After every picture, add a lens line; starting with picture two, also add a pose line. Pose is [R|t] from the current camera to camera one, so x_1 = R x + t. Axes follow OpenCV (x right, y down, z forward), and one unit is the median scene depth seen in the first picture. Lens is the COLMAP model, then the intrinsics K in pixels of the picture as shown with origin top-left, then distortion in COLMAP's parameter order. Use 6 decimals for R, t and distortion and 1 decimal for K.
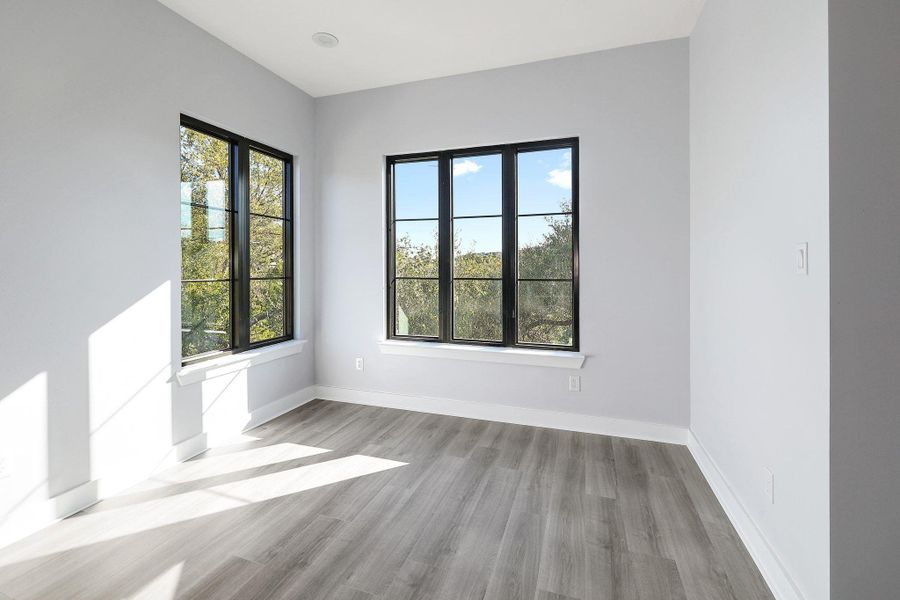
lens RADIAL K [[397.3, 0, 451.2], [0, 397.3, 263.3], [0, 0, 1]] dist [0.003694, 0.000034]
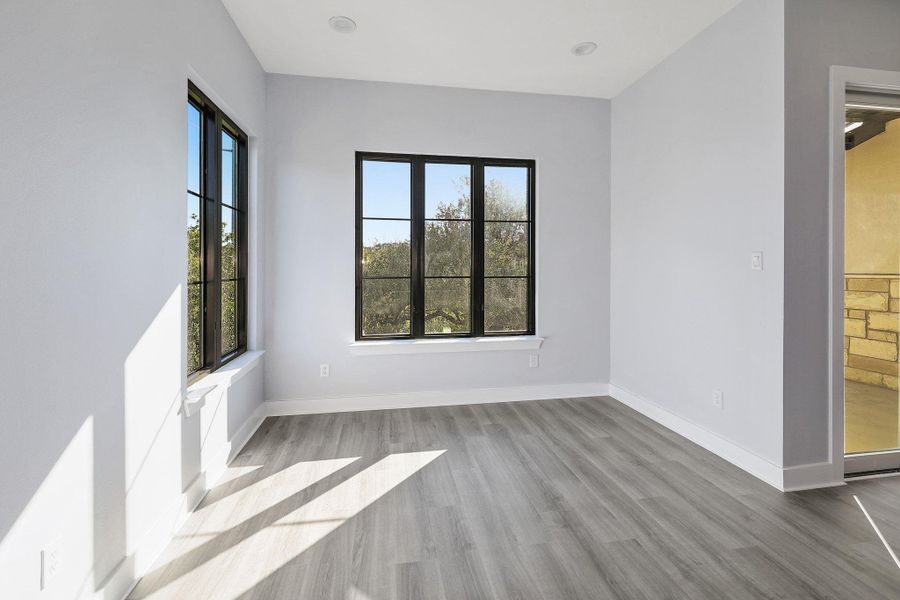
lens RADIAL K [[397.3, 0, 451.2], [0, 397.3, 263.3], [0, 0, 1]] dist [0.003694, 0.000034]
pose [[0.879229, 0.002422, 0.476394, -0.521218], [-0.003321, 0.999994, 0.001045, 0.000621], [-0.476389, -0.002501, 0.879231, 0.049024]]
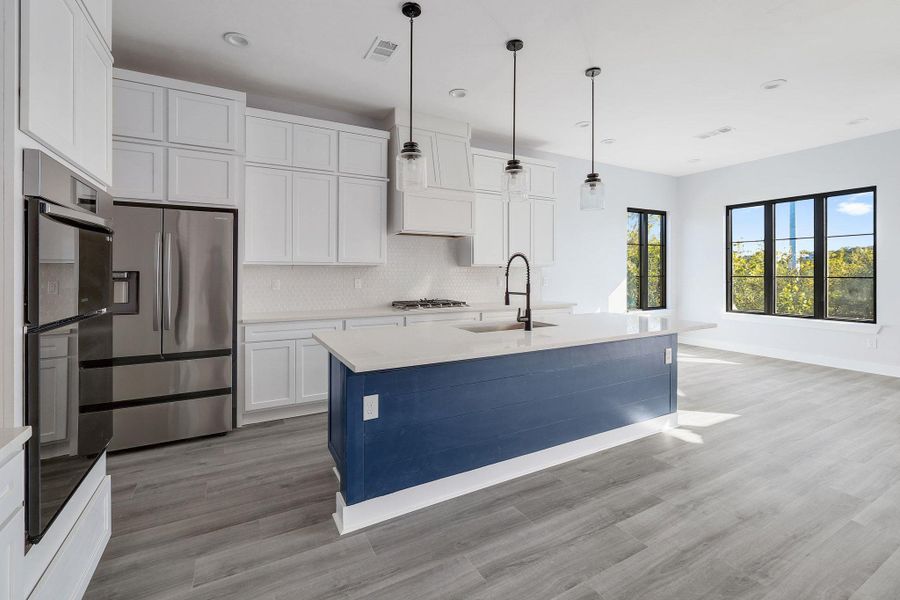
lens RADIAL K [[397.3, 0, 451.2], [0, 397.3, 263.3], [0, 0, 1]] dist [0.003694, 0.000034]
pose [[0.734339, -0.012615, -0.678666, 0.165805], [0.001980, 0.999863, -0.016444, 0.007585], [0.678780, 0.010732, 0.734263, -1.342744]]
